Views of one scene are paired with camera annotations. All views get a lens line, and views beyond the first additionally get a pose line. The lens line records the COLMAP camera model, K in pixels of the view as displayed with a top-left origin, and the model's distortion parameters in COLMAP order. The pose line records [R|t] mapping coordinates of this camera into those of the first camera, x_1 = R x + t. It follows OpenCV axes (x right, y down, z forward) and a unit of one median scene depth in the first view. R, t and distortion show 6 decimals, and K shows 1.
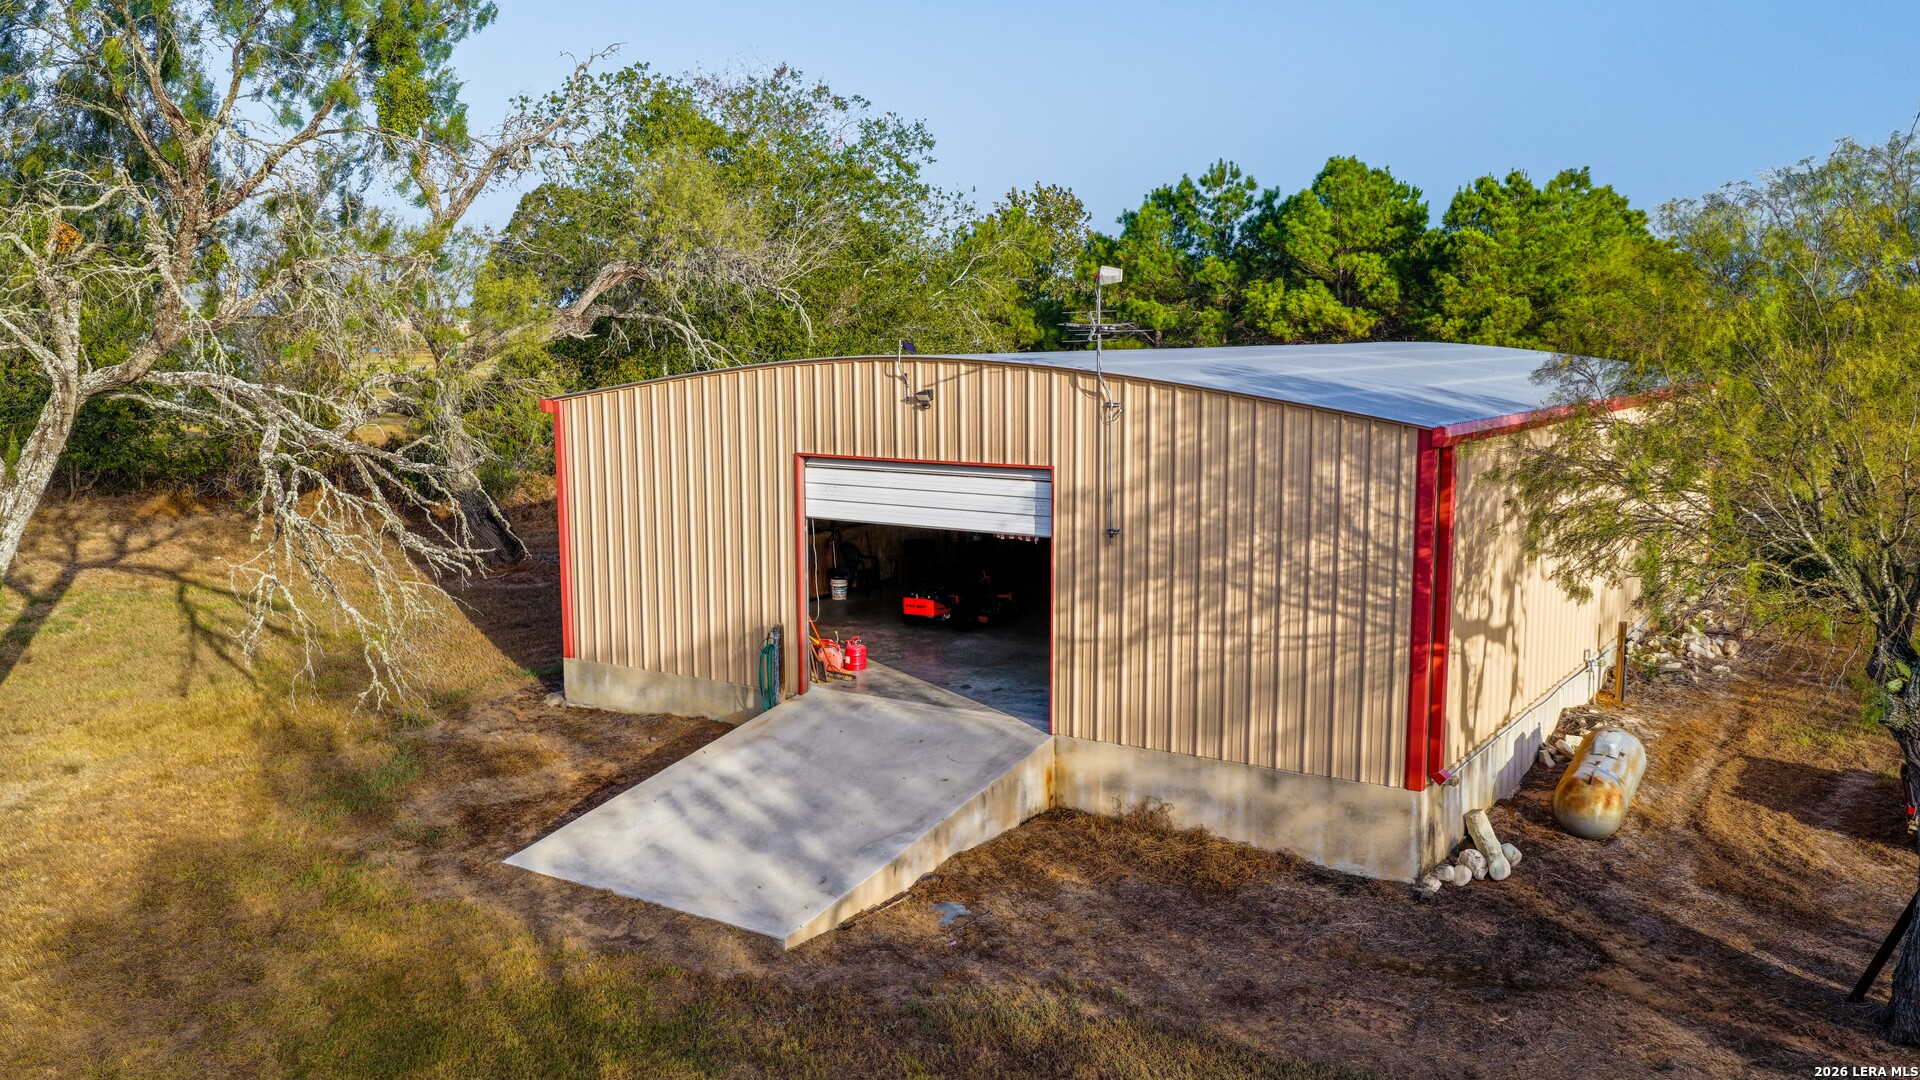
lens RADIAL K [[1592.0, 0, 968.7], [0, 1592.0, 542.7], [0, 0, 1]] dist [-0.013351, 0.000433]
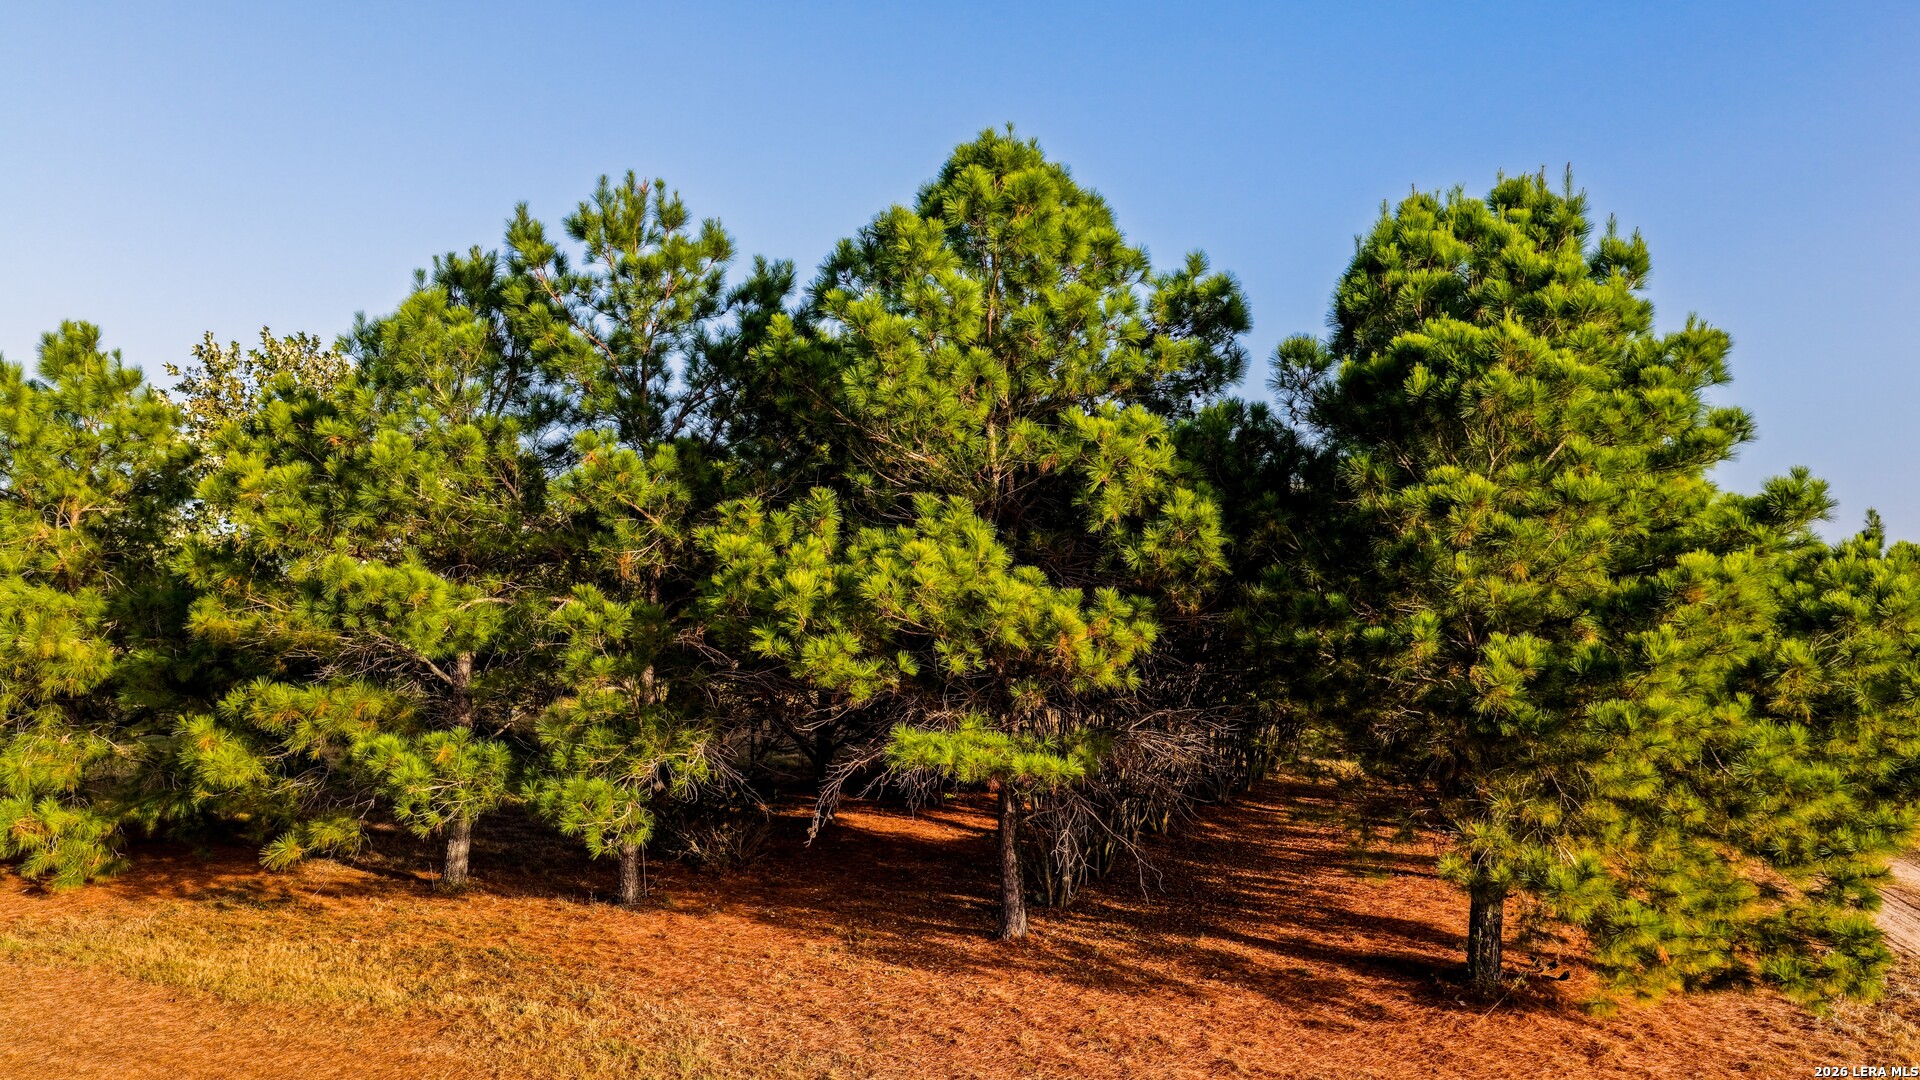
lens RADIAL K [[1592.0, 0, 967.0], [0, 1592.0, 537.8], [0, 0, 1]] dist [-0.013351, 0.000433]
pose [[0.941708, 0.013923, 0.336142, 0.121466], [0.045468, 0.984710, -0.168166, -0.106719], [-0.333344, 0.173647, 0.926676, 0.720481]]
